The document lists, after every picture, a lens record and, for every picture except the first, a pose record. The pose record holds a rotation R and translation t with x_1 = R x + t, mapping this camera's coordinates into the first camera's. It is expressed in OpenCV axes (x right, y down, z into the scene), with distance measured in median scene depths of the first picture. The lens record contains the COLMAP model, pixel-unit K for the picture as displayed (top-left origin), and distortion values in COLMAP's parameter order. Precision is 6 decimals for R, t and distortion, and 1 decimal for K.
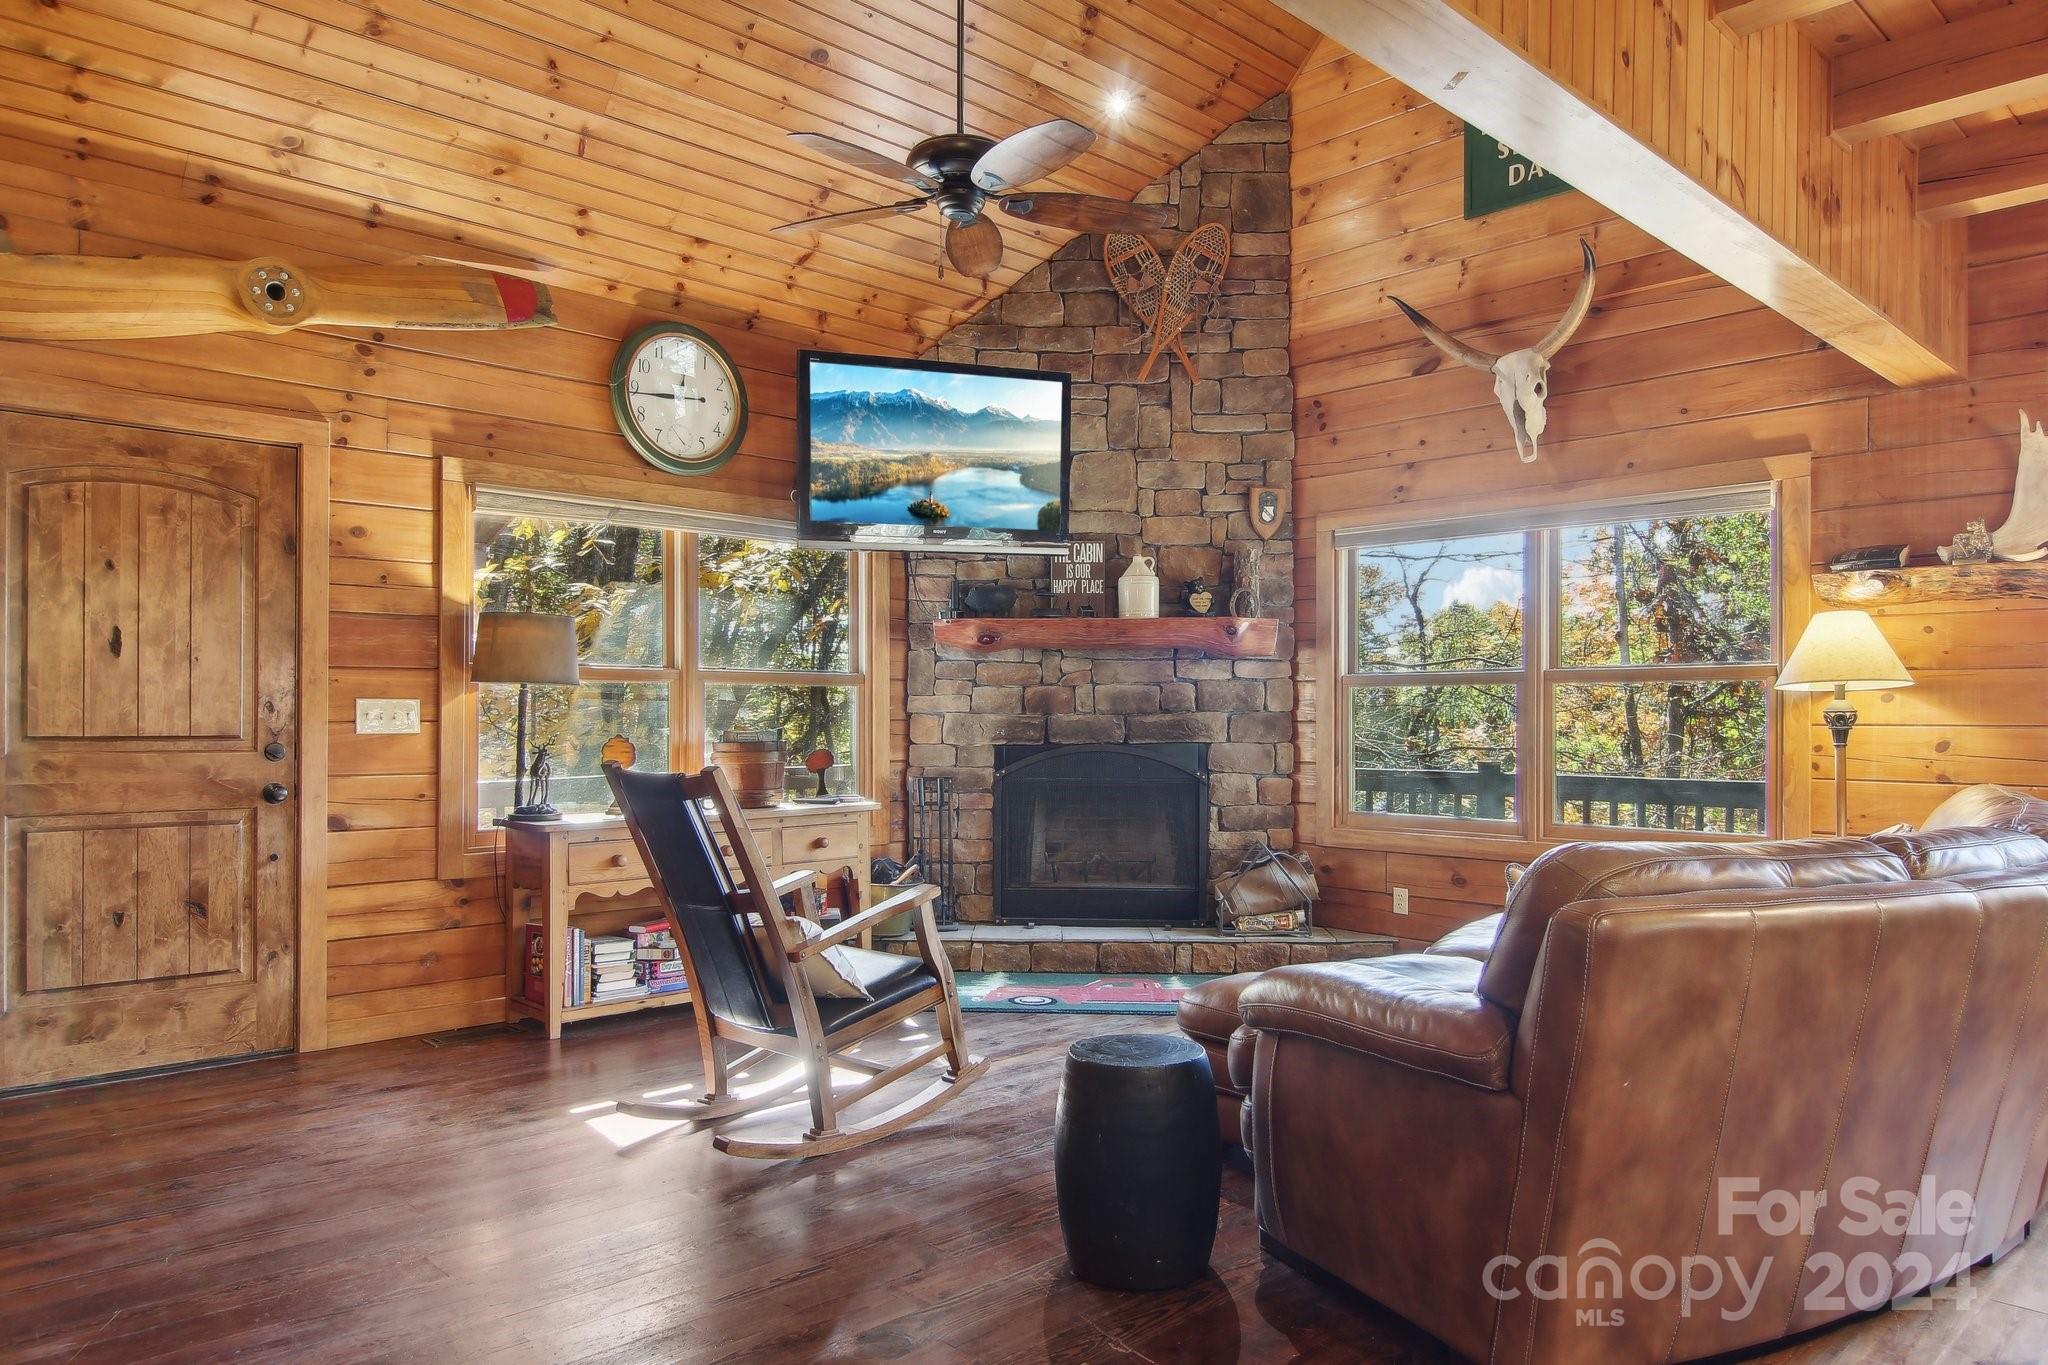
lens RADIAL K [[1362.1, 0, 1027.6], [0, 1362.1, 707.3], [0, 0, 1]] dist [0.004844, -0.004255]
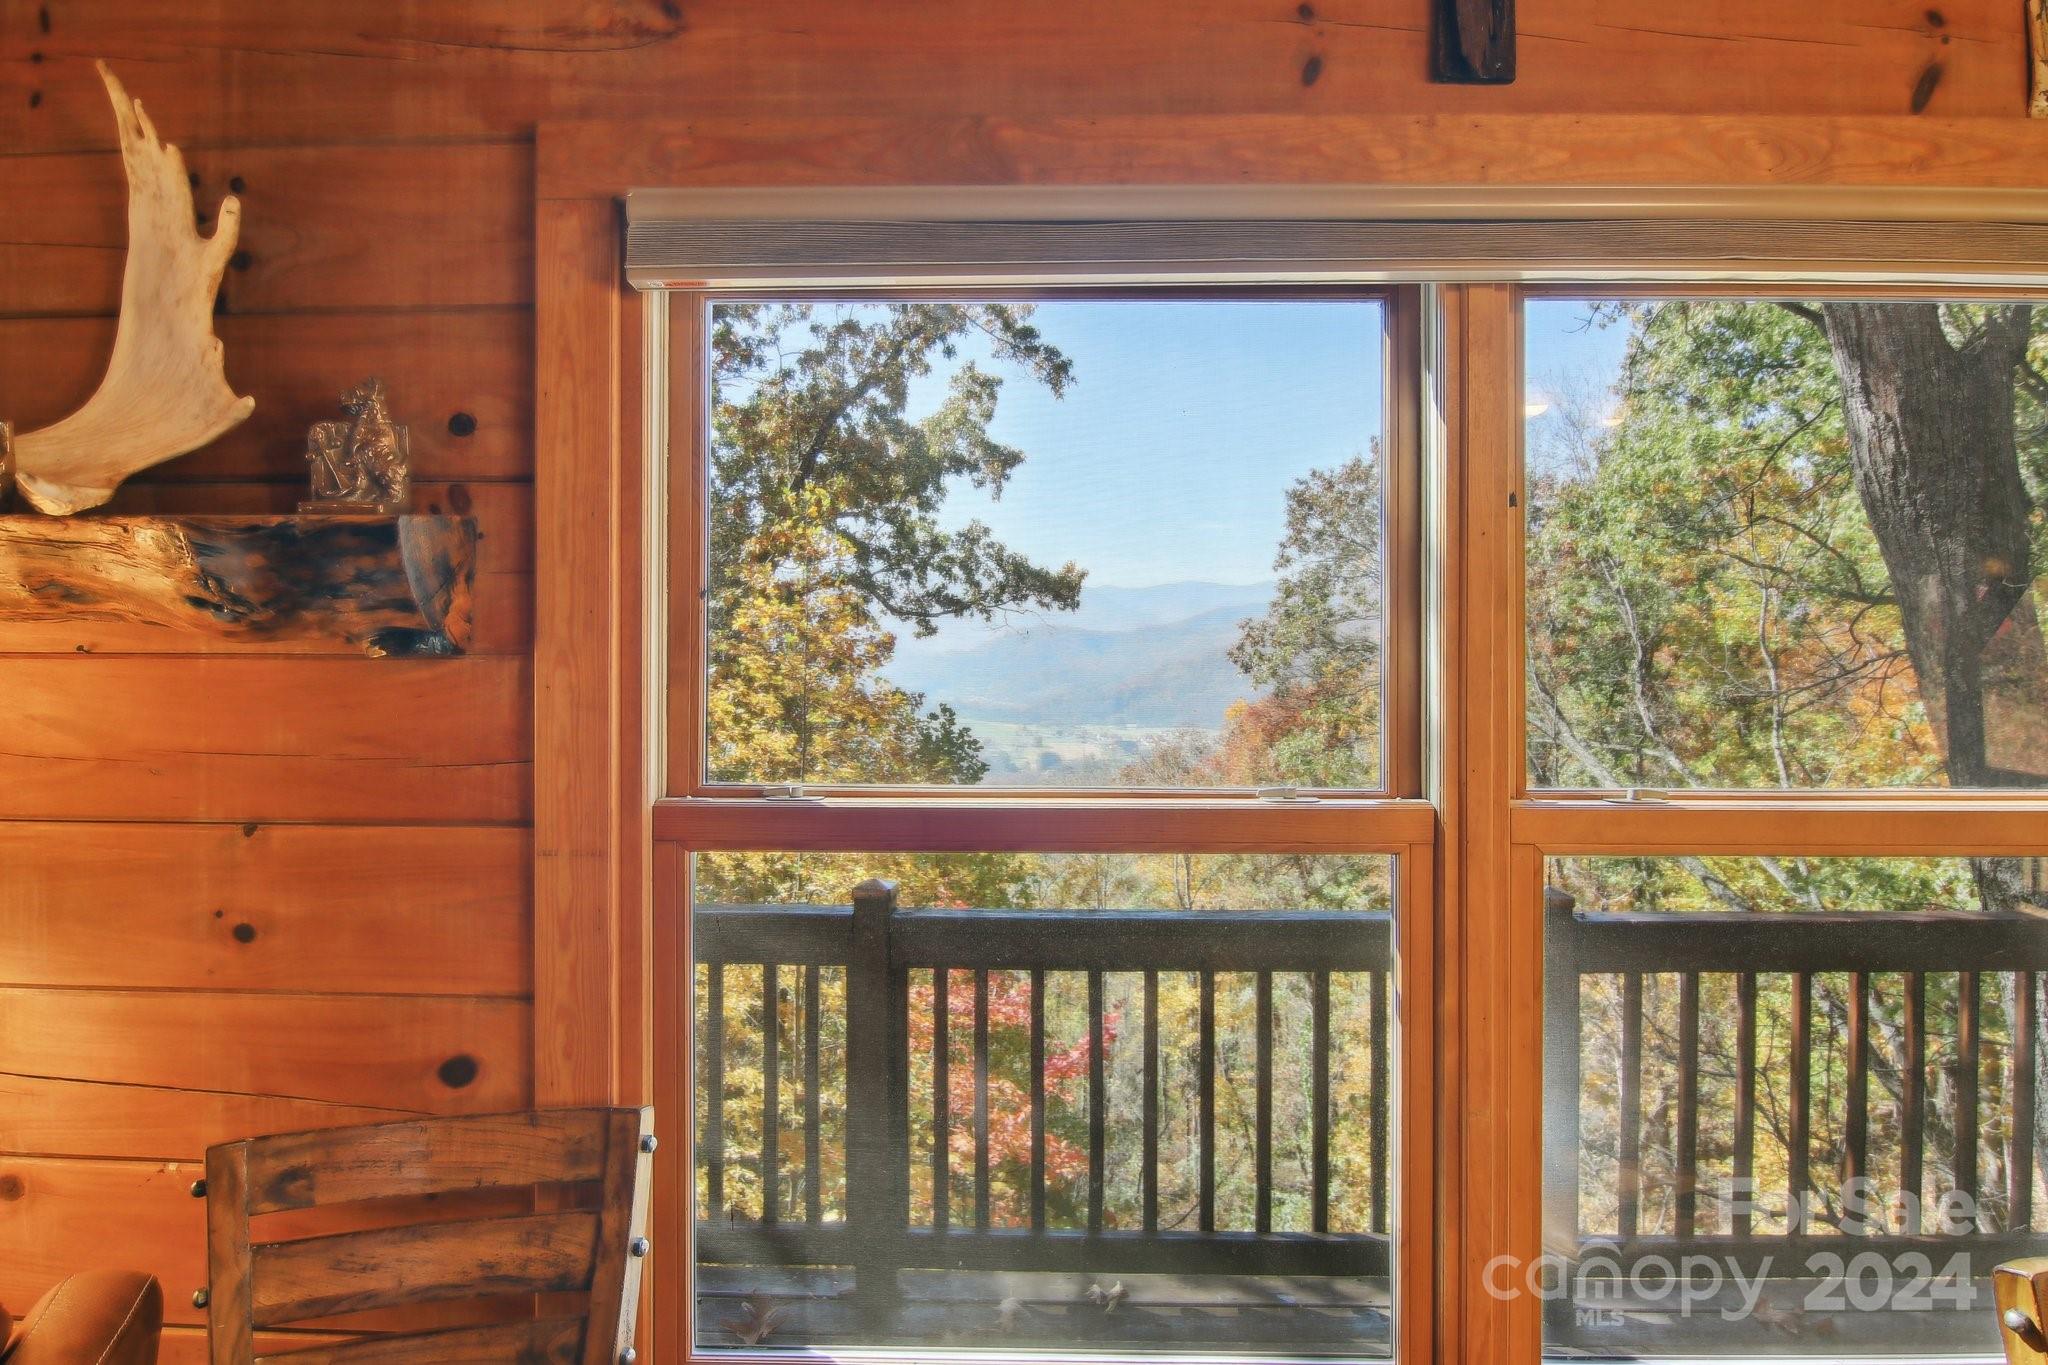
lens RADIAL K [[1175.6, 0, 1066.2], [0, 1175.6, 642.2], [0, 0, 1]] dist [0.002943, -0.000135]
pose [[0.687523, -0.006417, 0.726134, 0.473881], [-0.003794, 0.999916, 0.012428, -0.055442], [-0.726152, -0.011299, 0.687441, 0.435032]]
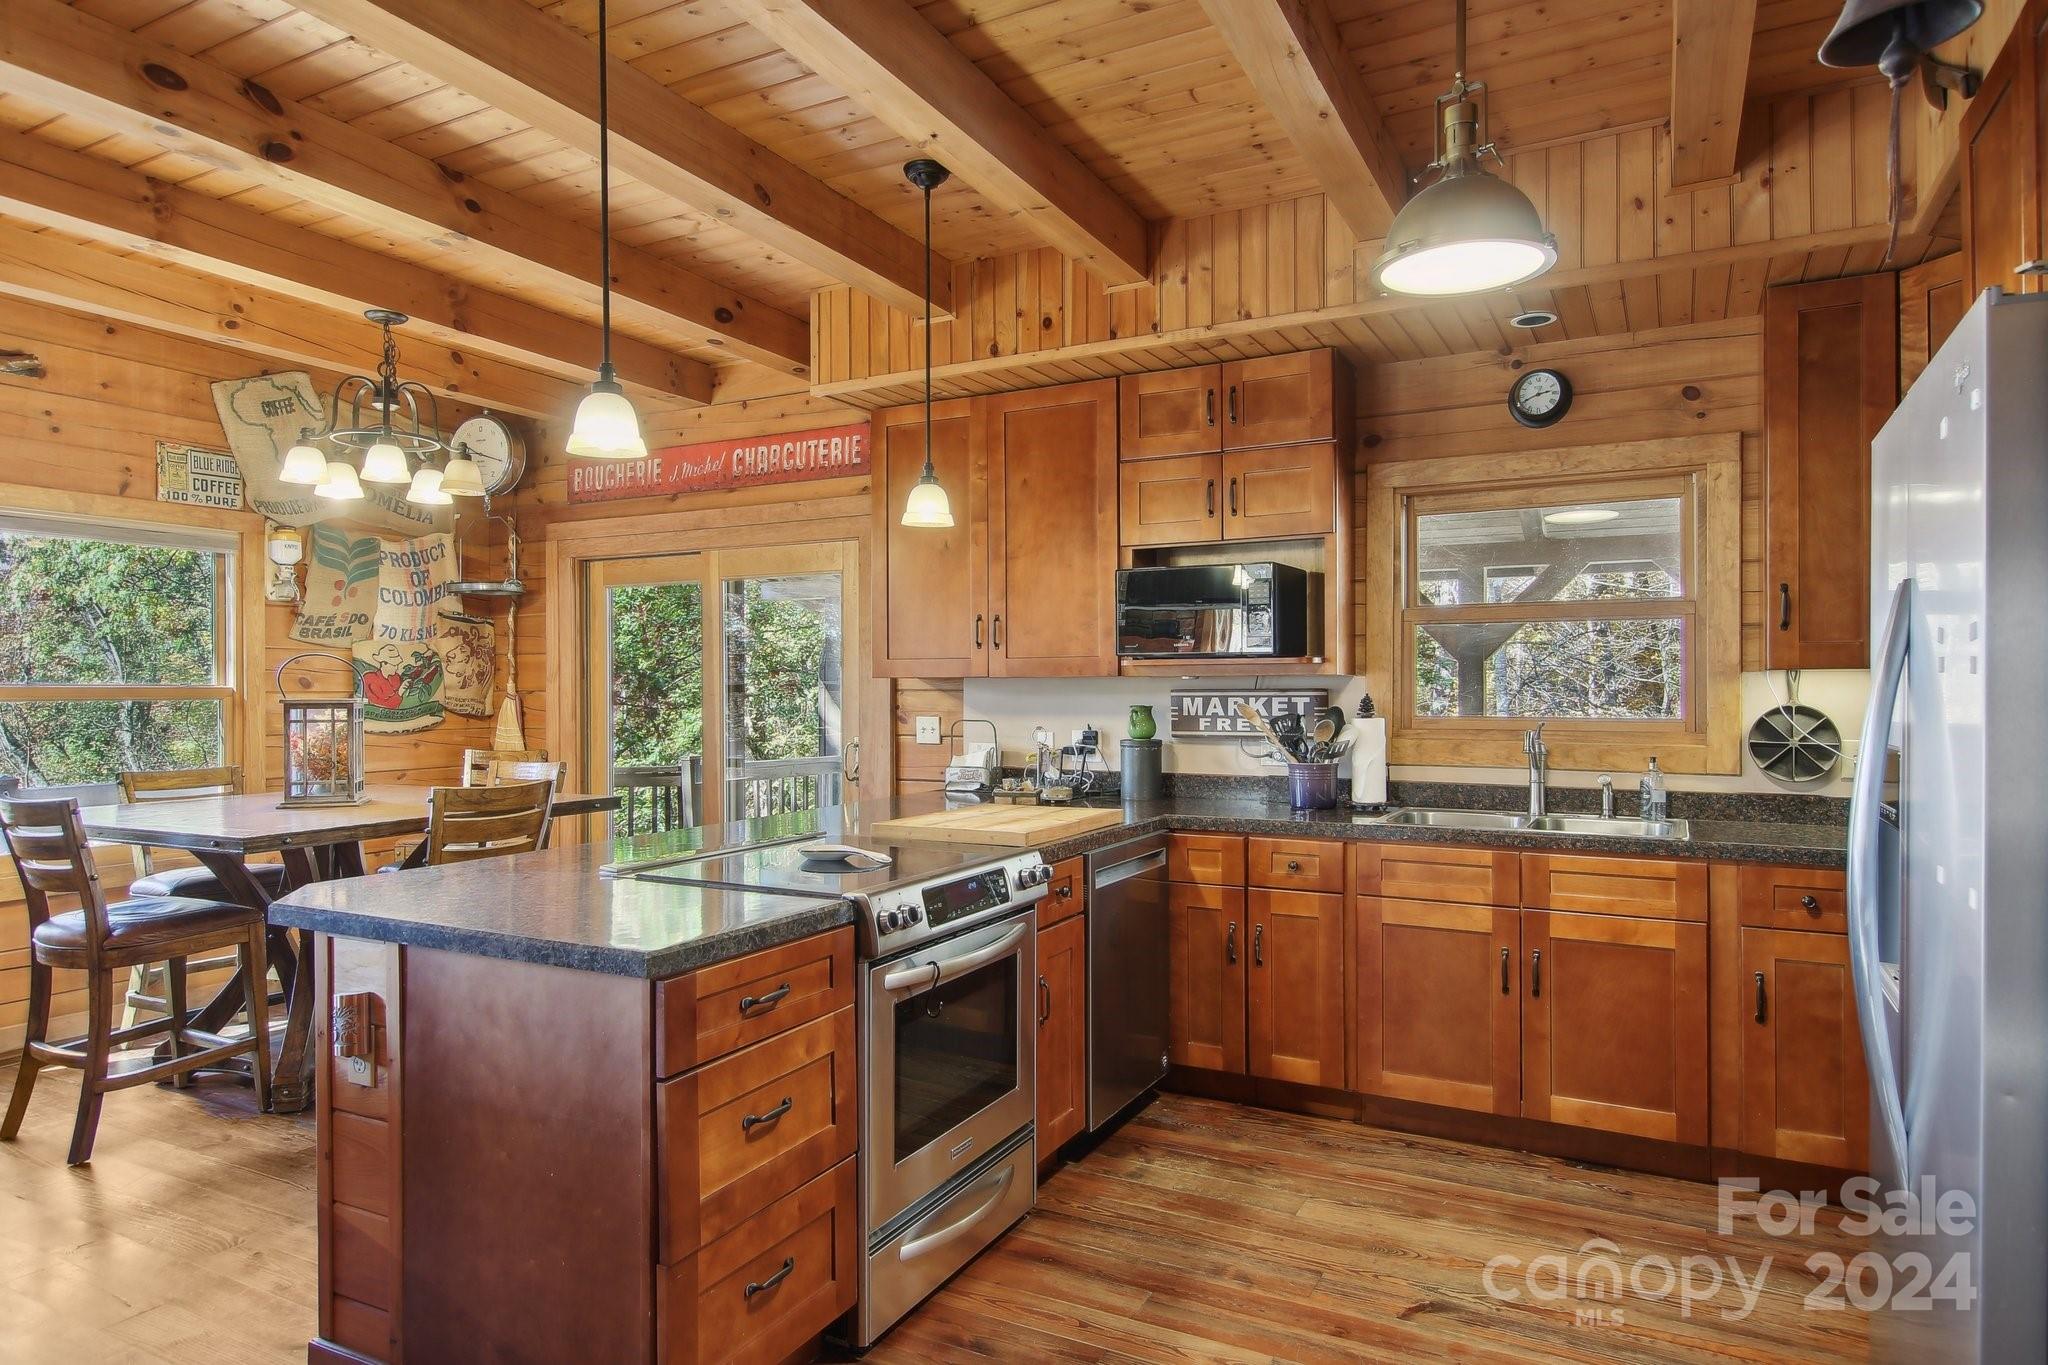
lens RADIAL K [[1203.4, 0, 1024.0], [0, 1203.4, 682.5], [0, 0, 1]] dist [0.021352, -0.018522]
pose [[-0.315581, 0.005801, 0.948881, -0.171368], [-0.004519, 0.999961, -0.007616, -0.024558], [-0.948888, -0.006691, -0.315543, 0.172251]]
